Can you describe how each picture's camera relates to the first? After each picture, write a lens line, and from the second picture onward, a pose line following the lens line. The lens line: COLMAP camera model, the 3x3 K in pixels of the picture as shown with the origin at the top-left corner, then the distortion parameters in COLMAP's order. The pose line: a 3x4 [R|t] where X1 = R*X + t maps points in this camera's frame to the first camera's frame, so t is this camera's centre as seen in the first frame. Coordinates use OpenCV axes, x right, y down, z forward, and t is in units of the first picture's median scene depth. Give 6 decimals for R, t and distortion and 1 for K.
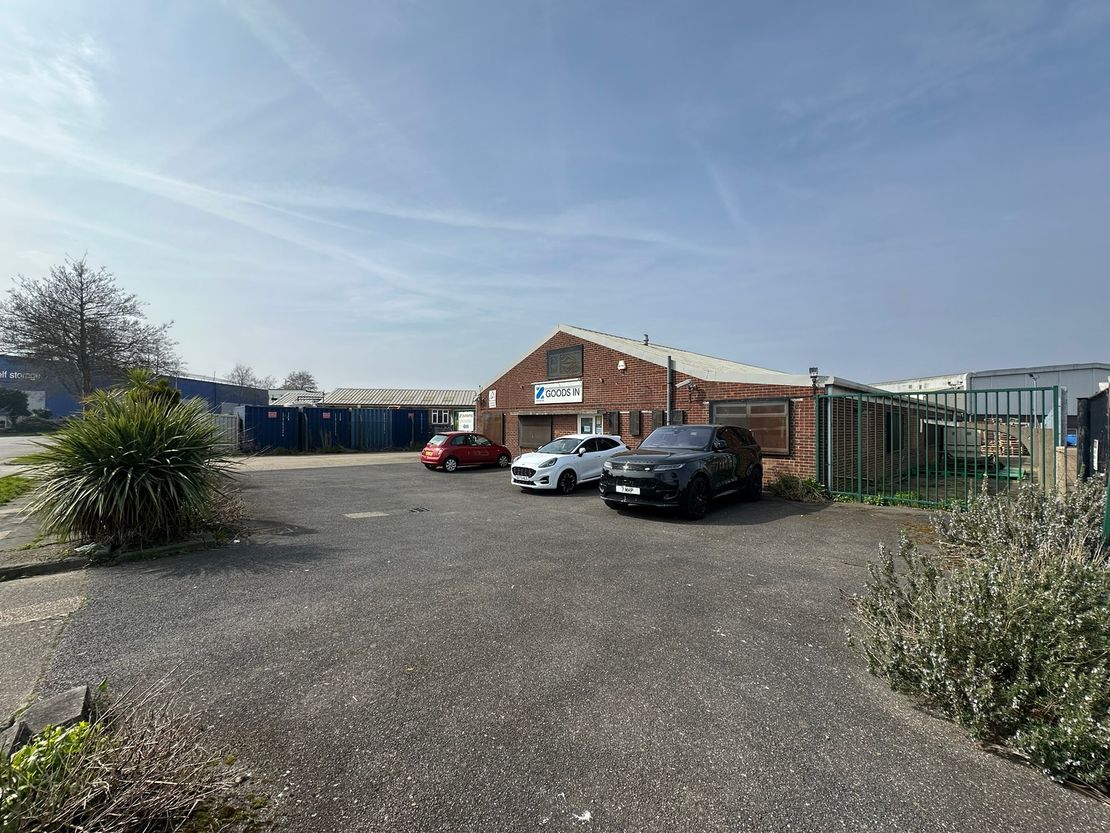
lens RADIAL K [[441.8, 0, 555.0], [0, 441.8, 416.5], [0, 0, 1]] dist [-0.003773, 0.000049]
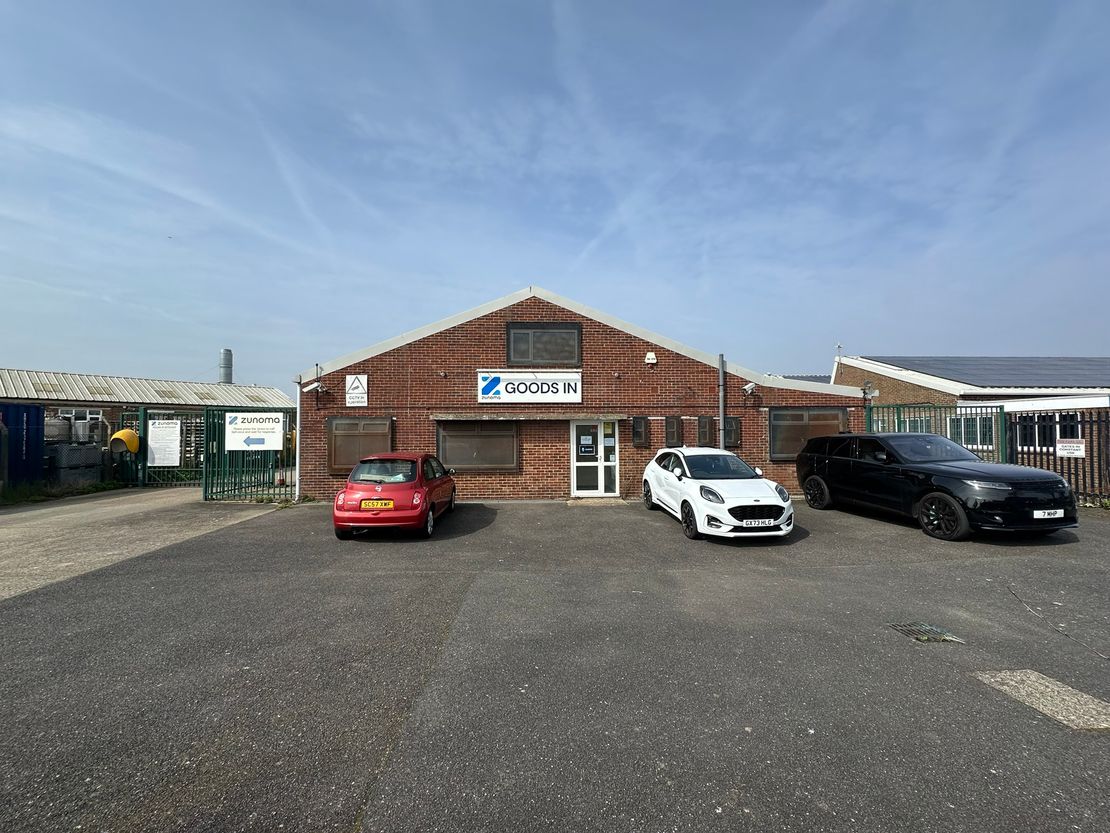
lens RADIAL K [[439.6, 0, 555.0], [0, 439.6, 416.5], [0, 0, 1]] dist [-0.002494, -0.000342]
pose [[0.640498, 0.011141, 0.767879, -0.526426], [-0.004332, 0.999931, -0.010894, -0.002770], [-0.767948, 0.003651, 0.640502, 0.594360]]
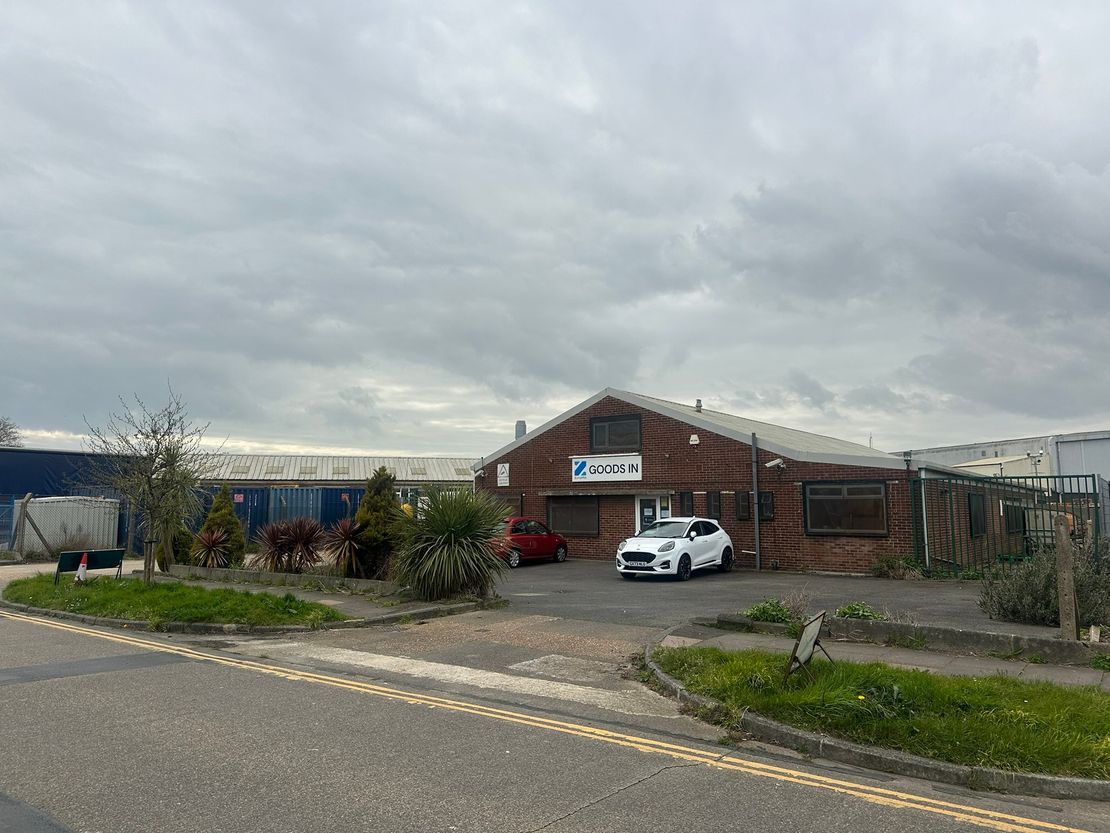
lens RADIAL K [[750.1, 0, 556.0], [0, 750.1, 397.2], [0, 0, 1]] dist [0.071948, -0.000065]
pose [[0.983438, 0.016990, 0.180445, -0.378810], [0.005833, 0.992114, -0.125205, -0.011702], [-0.181150, 0.124184, 0.975583, -0.423294]]
